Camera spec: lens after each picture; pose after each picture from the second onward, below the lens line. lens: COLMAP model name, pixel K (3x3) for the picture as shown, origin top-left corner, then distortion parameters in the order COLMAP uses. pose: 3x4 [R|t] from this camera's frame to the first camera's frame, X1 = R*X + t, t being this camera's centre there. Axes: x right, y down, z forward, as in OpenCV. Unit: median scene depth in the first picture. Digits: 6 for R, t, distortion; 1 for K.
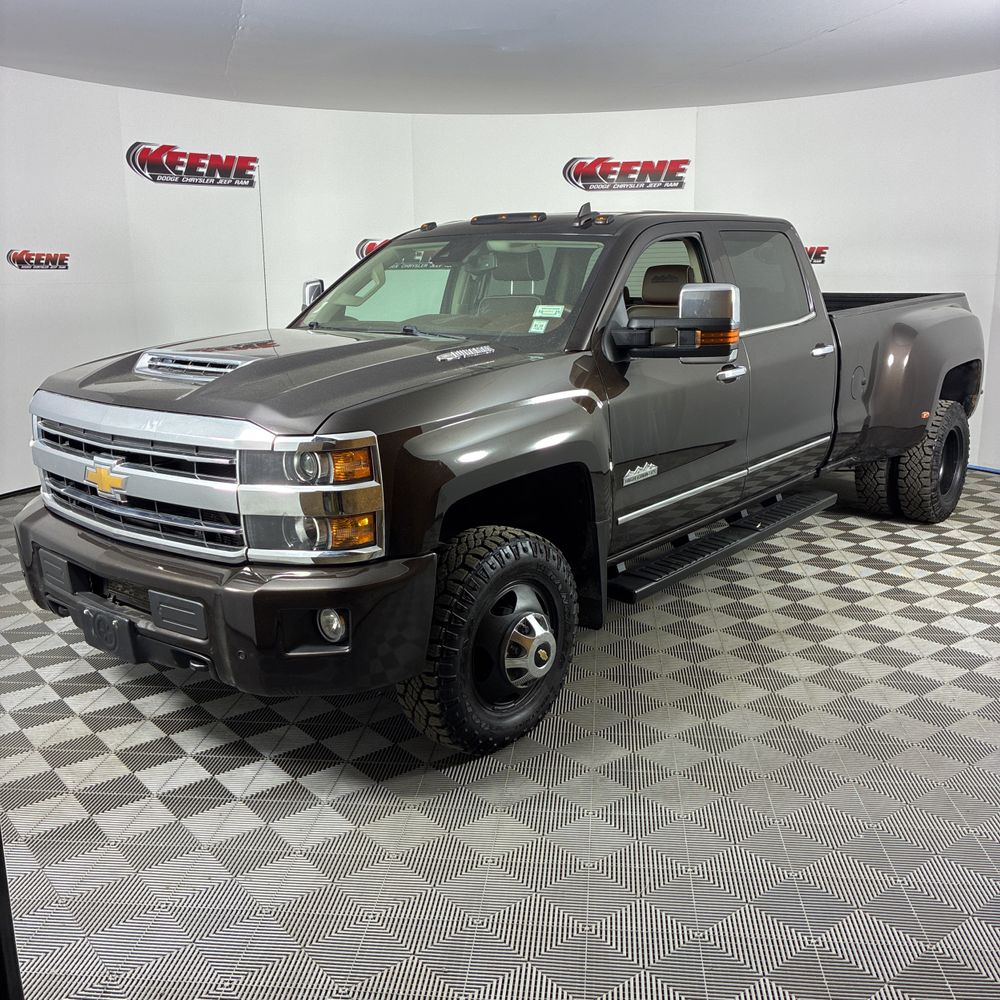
lens RADIAL K [[1026.1, 0, 514.8], [0, 1026.1, 499.3], [0, 0, 1]] dist [0.010761, 0.000429]
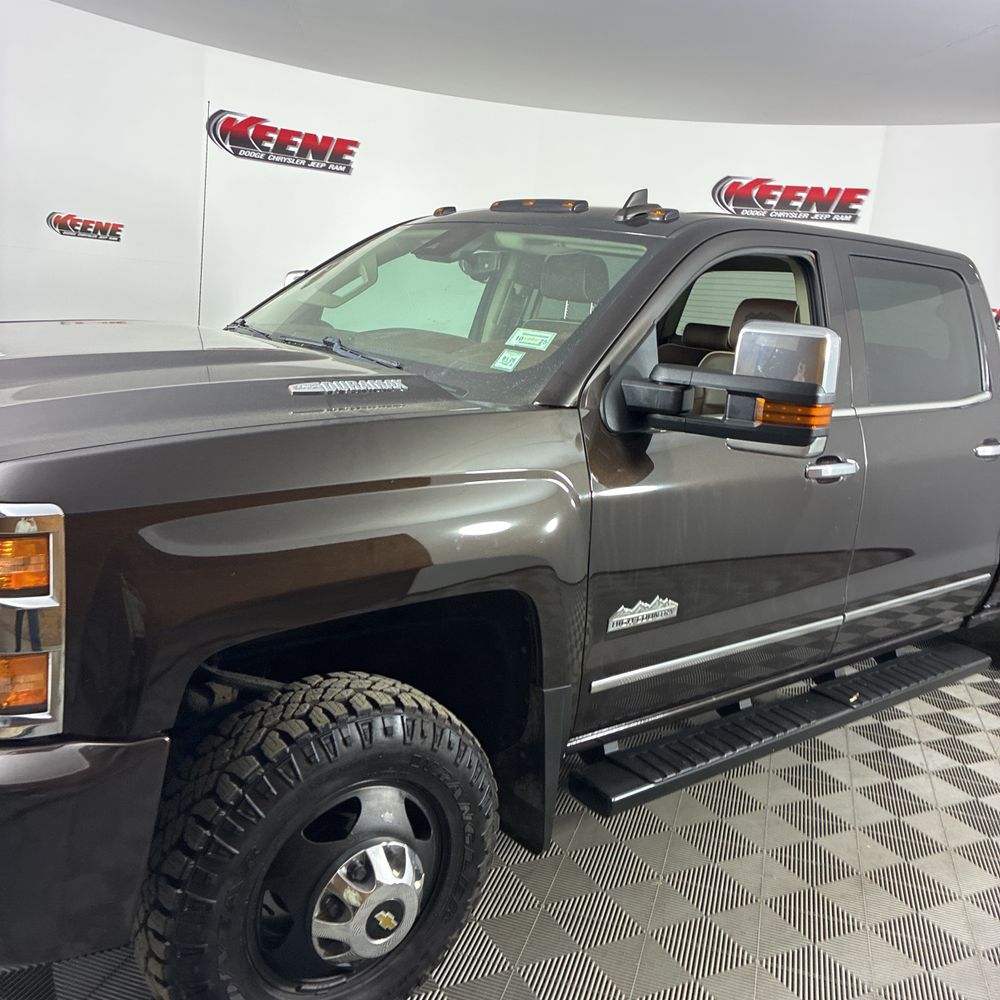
lens RADIAL K [[1026.9, 0, 502.8], [0, 1026.9, 492.8], [0, 0, 1]] dist [0.005708, 0.001701]
pose [[0.975931, 0.139174, -0.167894, 0.118081], [-0.145133, 0.989128, -0.023702, -0.062323], [0.162770, 0.047498, 0.985520, 0.327204]]
